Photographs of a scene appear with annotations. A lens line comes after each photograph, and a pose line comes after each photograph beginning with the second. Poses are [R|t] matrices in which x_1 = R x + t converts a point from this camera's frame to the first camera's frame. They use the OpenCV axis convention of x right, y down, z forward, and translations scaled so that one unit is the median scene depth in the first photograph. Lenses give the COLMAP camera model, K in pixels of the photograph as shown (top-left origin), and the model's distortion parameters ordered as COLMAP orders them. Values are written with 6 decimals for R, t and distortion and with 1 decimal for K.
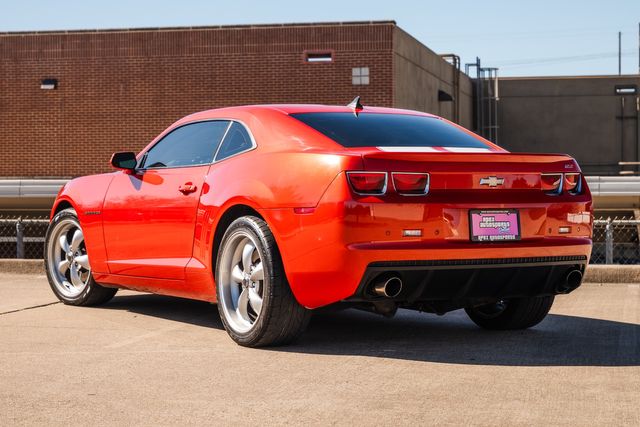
lens RADIAL K [[1375.2, 0, 321.0], [0, 1375.2, 212.1], [0, 0, 1]] dist [0.032470, -0.017725]
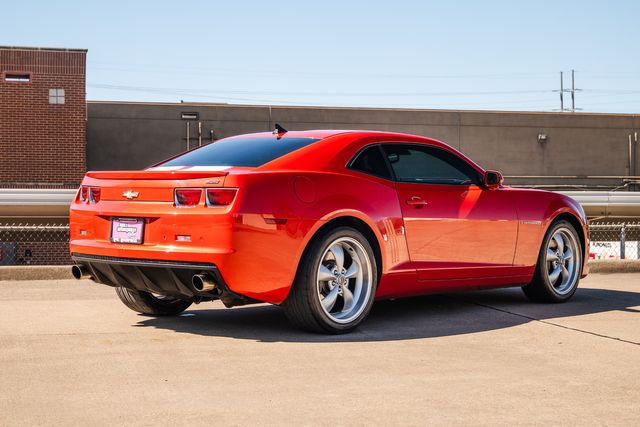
lens RADIAL K [[1162.9, 0, 322.8], [0, 1162.9, 213.3], [0, 0, 1]] dist [0.000416, -0.009187]
pose [[0.882715, 0.001360, 0.469908, -0.228469], [-0.000641, 0.999998, -0.001691, -0.001109], [-0.469909, 0.001191, 0.882714, 0.051380]]
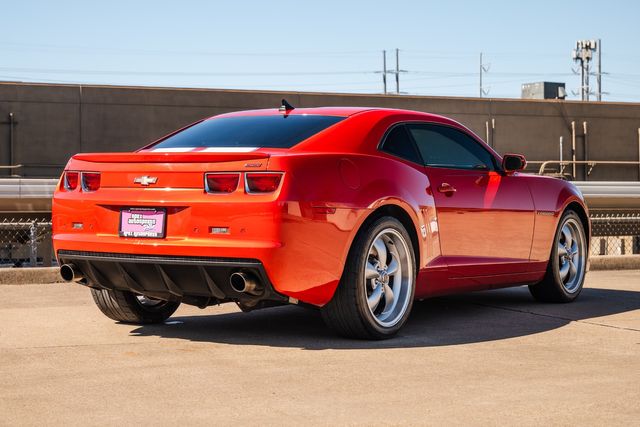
lens RADIAL K [[1338.9, 0, 317.1], [0, 1338.9, 213.9], [0, 0, 1]] dist [-0.004283, -0.039806]
pose [[0.797795, -0.004128, 0.602914, -0.265352], [0.004904, 0.999988, 0.000357, 0.000482], [-0.602909, 0.002672, 0.797806, 0.074610]]
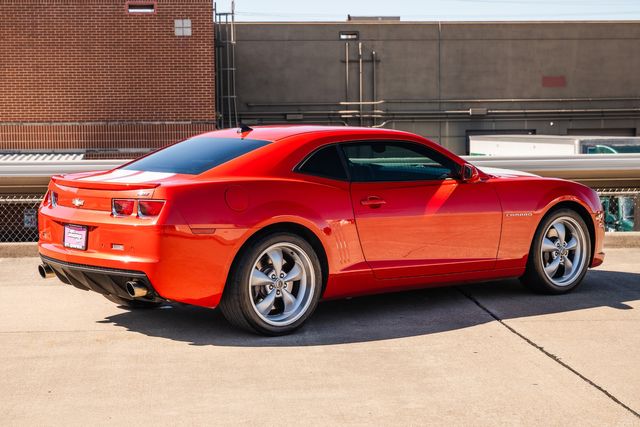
lens RADIAL K [[1338.9, 0, 317.1], [0, 1338.9, 213.9], [0, 0, 1]] dist [-0.004283, -0.039806]
pose [[0.950303, -0.027654, 0.310096, -0.194368], [0.009077, 0.998085, 0.061193, -0.018832], [-0.311195, -0.055337, 0.948734, -0.006136]]
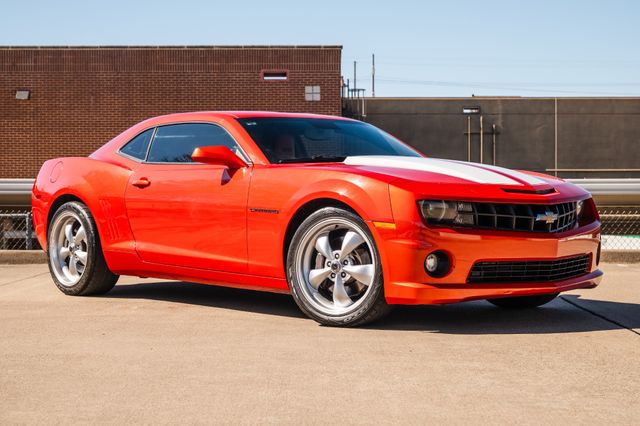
lens RADIAL K [[1220.8, 0, 322.6], [0, 1220.8, 212.3], [0, 0, 1]] dist [-0.002707, -0.028104]
pose [[0.977767, 0.000835, 0.209695, -0.176252], [-0.000171, 0.999995, -0.003184, 0.003285], [-0.209696, 0.003078, 0.977762, 0.005720]]
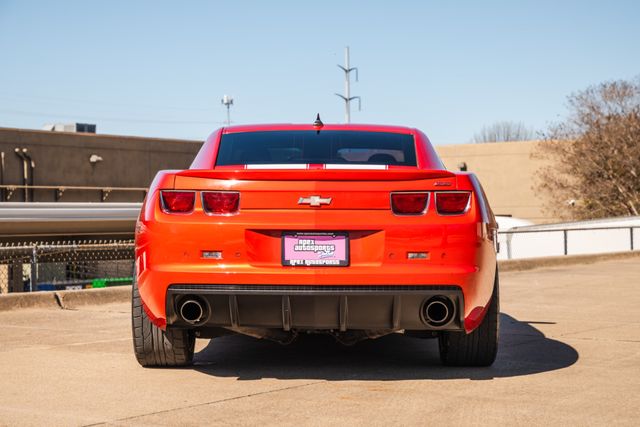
lens RADIAL K [[1313.5, 0, 319.6], [0, 1313.5, 212.1], [0, 0, 1]] dist [-0.005567, -0.111018]
pose [[0.406120, 0.002292, 0.913817, -0.328309], [0.021757, 0.999689, -0.012176, -0.001154], [-0.913561, 0.024827, 0.405944, 0.187946]]
